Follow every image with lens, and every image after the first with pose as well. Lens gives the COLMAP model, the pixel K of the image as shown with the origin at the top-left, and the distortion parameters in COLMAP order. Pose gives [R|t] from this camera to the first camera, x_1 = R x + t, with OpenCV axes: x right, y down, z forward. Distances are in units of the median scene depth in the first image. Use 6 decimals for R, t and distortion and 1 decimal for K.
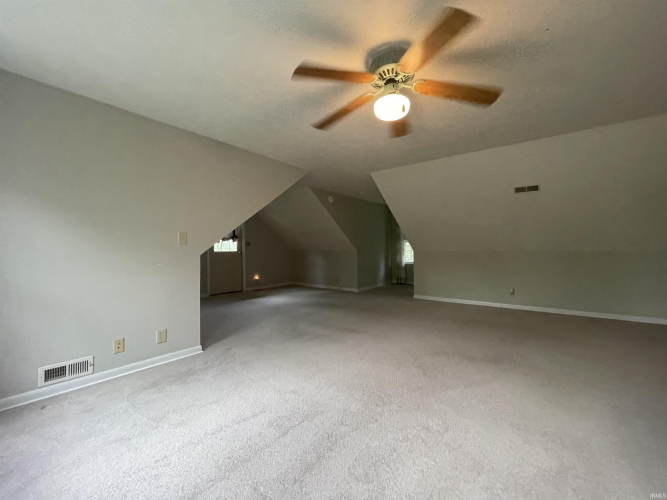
lens RADIAL K [[267.7, 0, 334.5], [0, 267.7, 250.2], [0, 0, 1]] dist [0.004463, 0.000145]
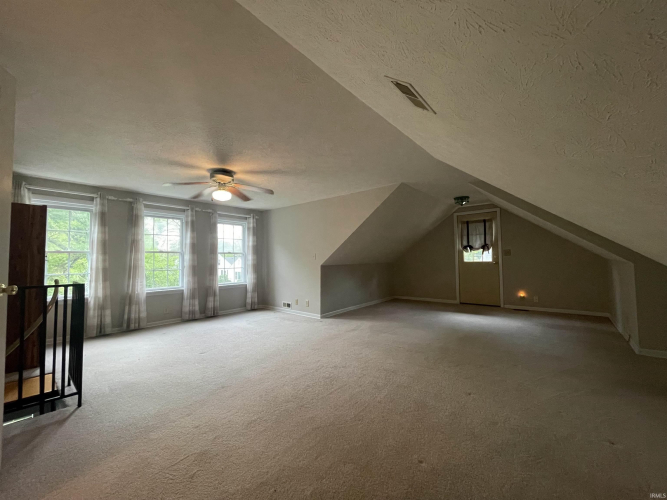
lens RADIAL K [[267.7, 0, 335.0], [0, 267.7, 248.9], [0, 0, 1]] dist [0.004463, 0.000145]
pose [[-0.043788, -0.031164, -0.998555, 0.568845], [0.011668, 0.999429, -0.031703, -0.015609], [0.998973, -0.013039, -0.043400, 0.504128]]
